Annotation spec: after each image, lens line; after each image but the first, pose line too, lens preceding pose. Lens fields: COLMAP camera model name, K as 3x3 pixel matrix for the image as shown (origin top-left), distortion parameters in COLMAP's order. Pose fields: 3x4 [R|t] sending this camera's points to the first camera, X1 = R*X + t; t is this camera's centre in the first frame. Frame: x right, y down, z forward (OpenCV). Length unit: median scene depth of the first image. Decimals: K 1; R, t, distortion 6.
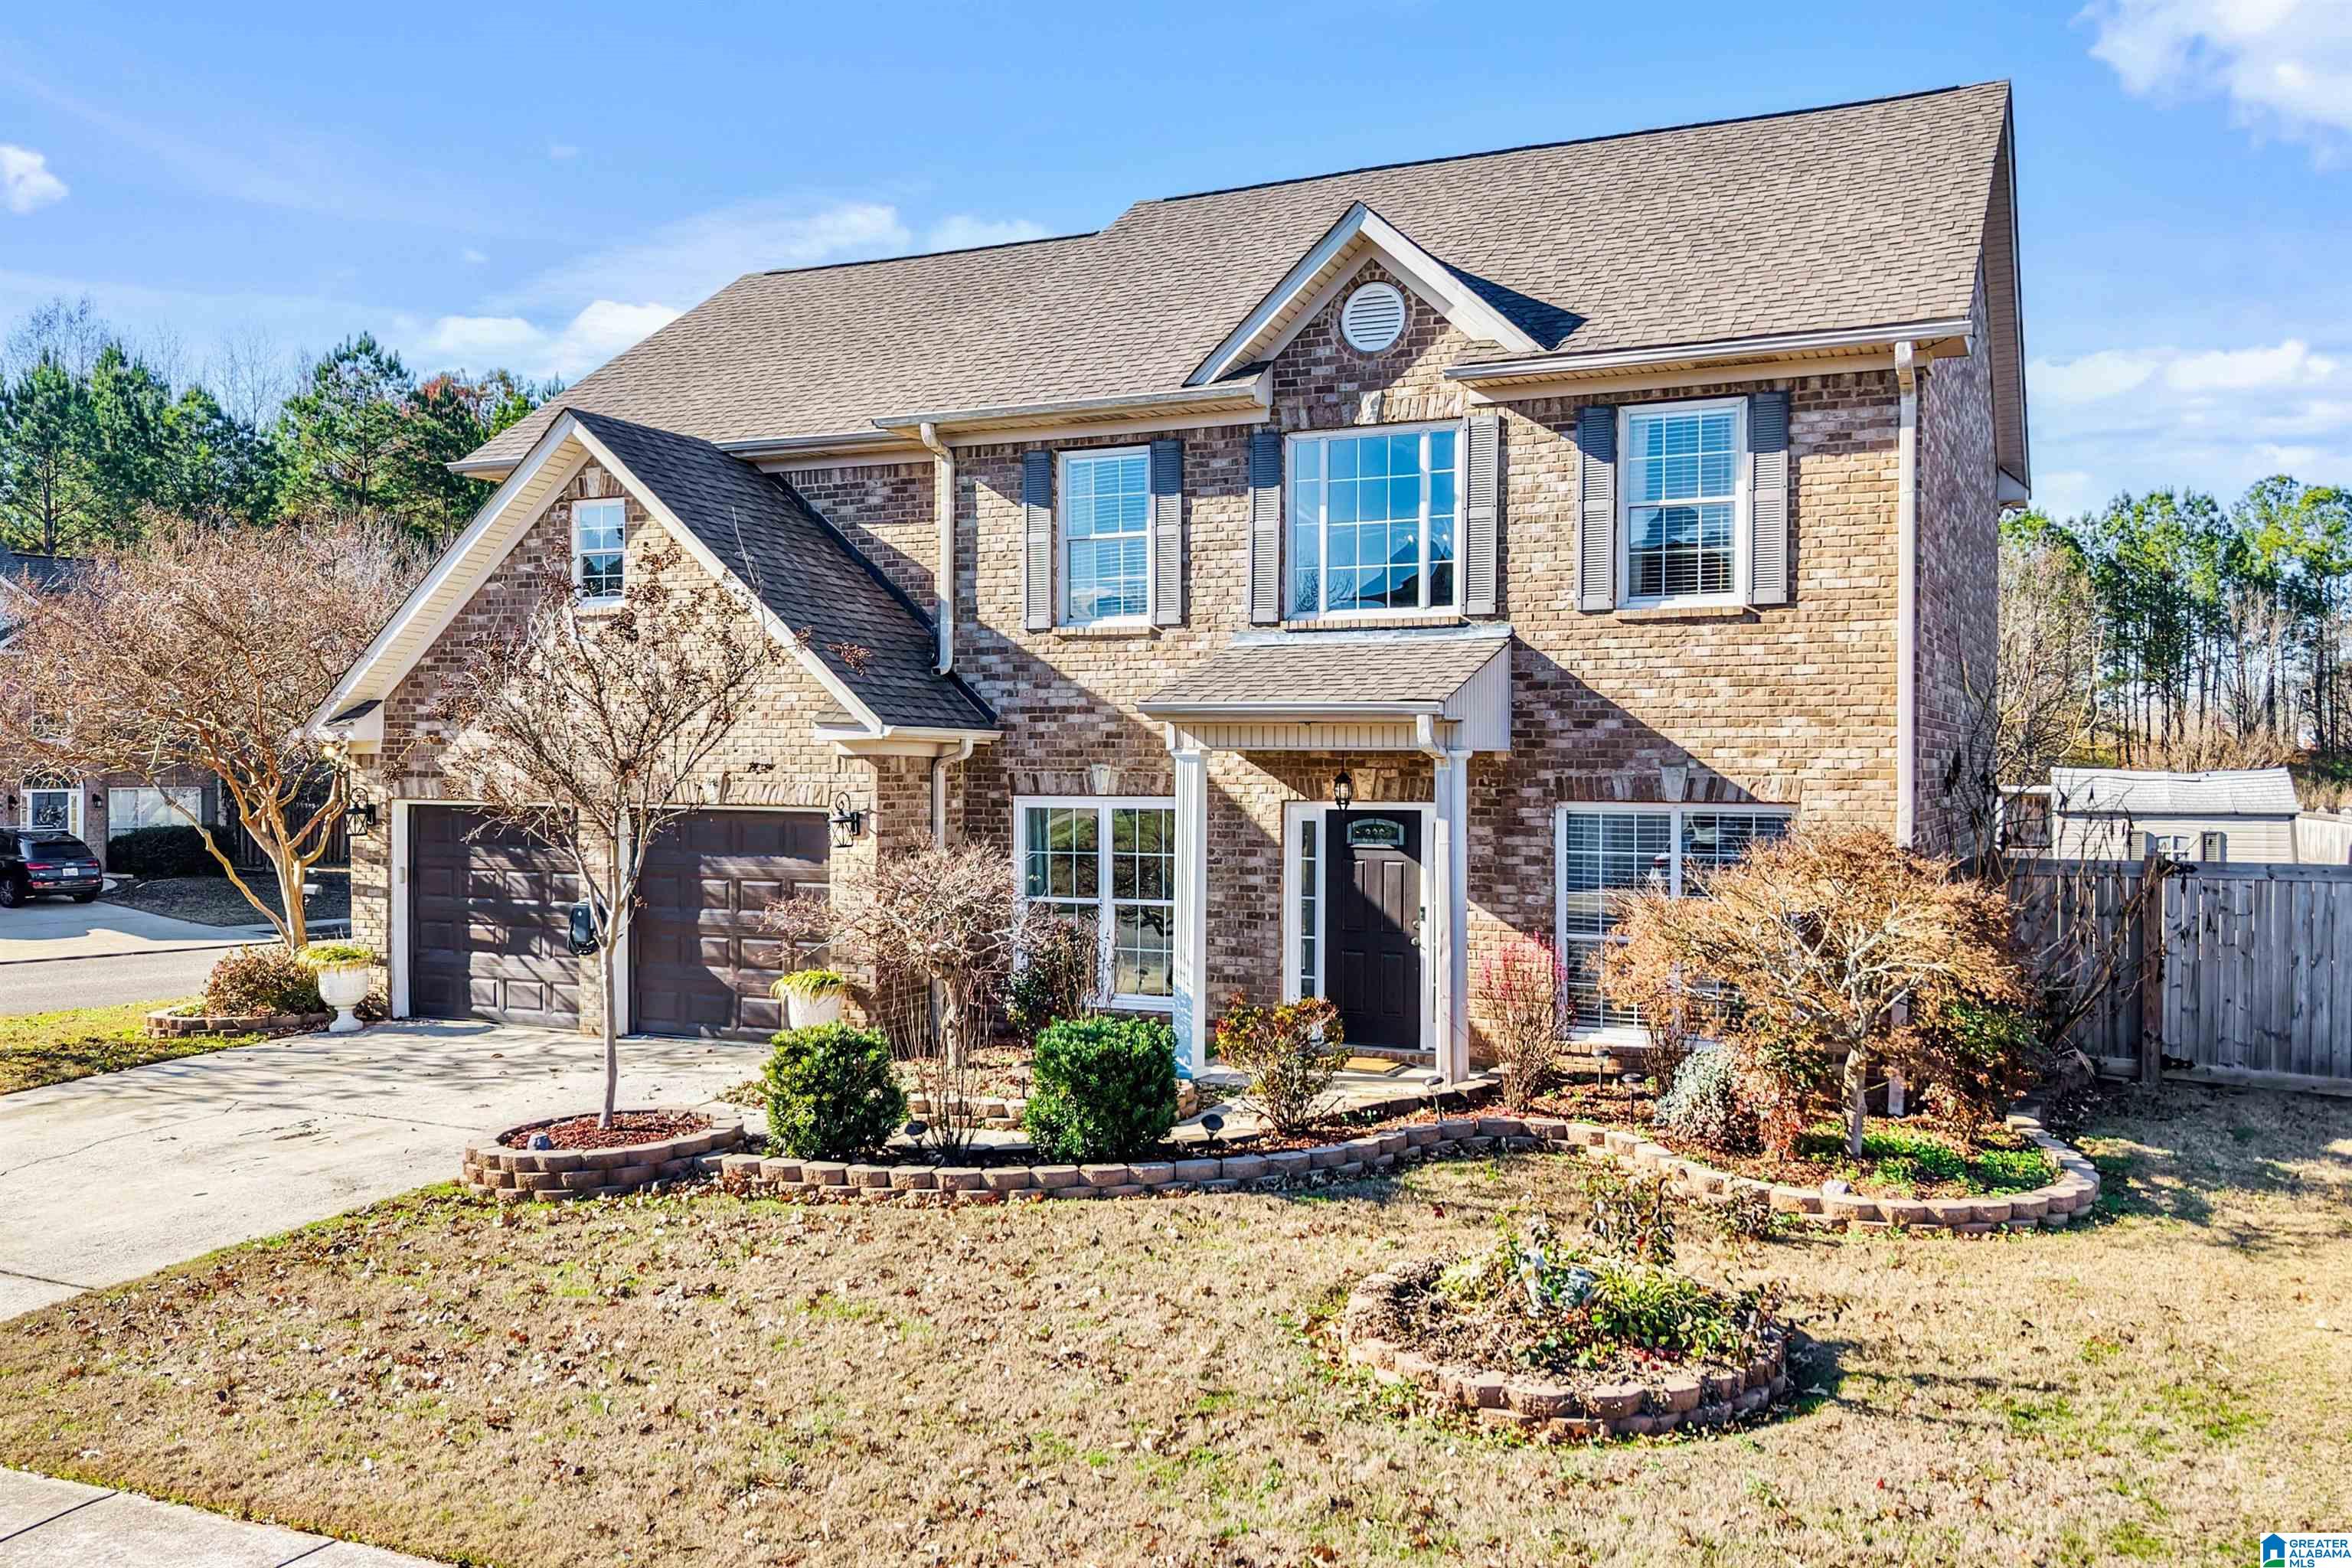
lens RADIAL K [[1934.9, 0, 1235.7], [0, 1934.9, 763.3], [0, 0, 1]] dist [0.185623, -0.565217]
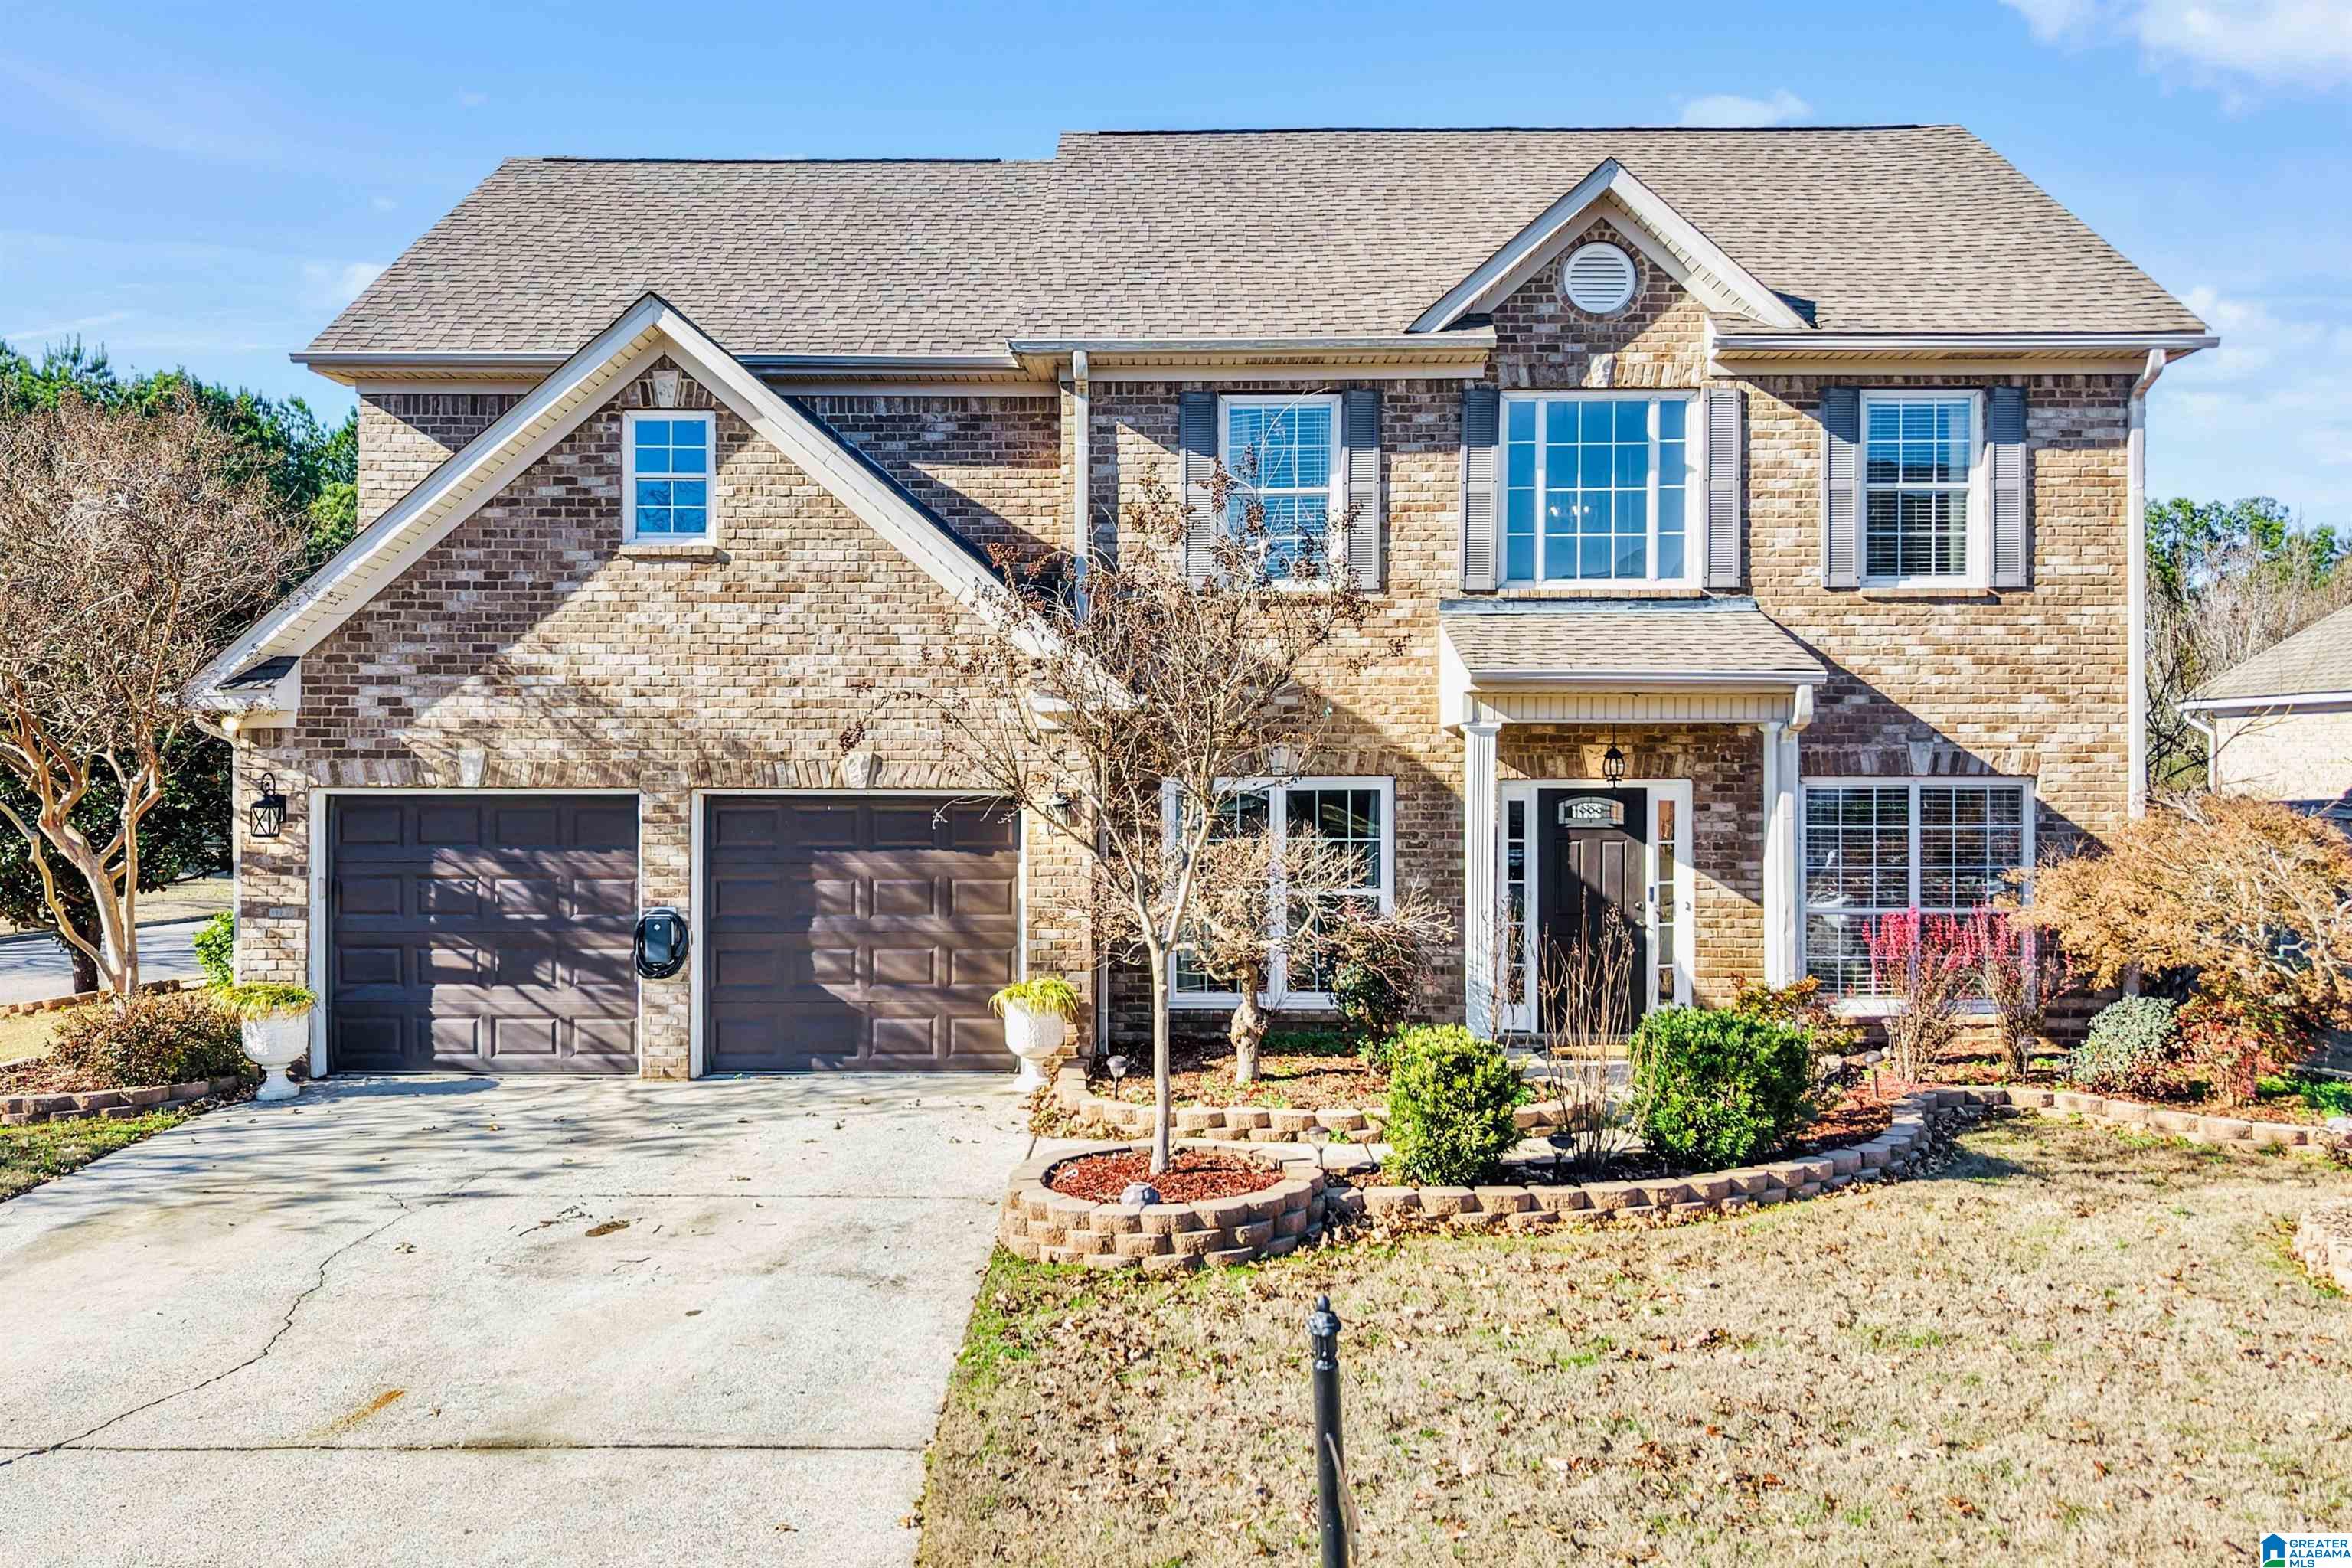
lens RADIAL K [[1900.4, 0, 1176.0], [0, 1900.4, 784.0], [0, 0, 1]] dist [0.112454, -0.285110]
pose [[0.908462, -0.004531, 0.417942, -0.517114], [0.003196, 0.999987, 0.003894, 0.017629], [-0.417955, -0.002202, 0.908465, 0.224076]]
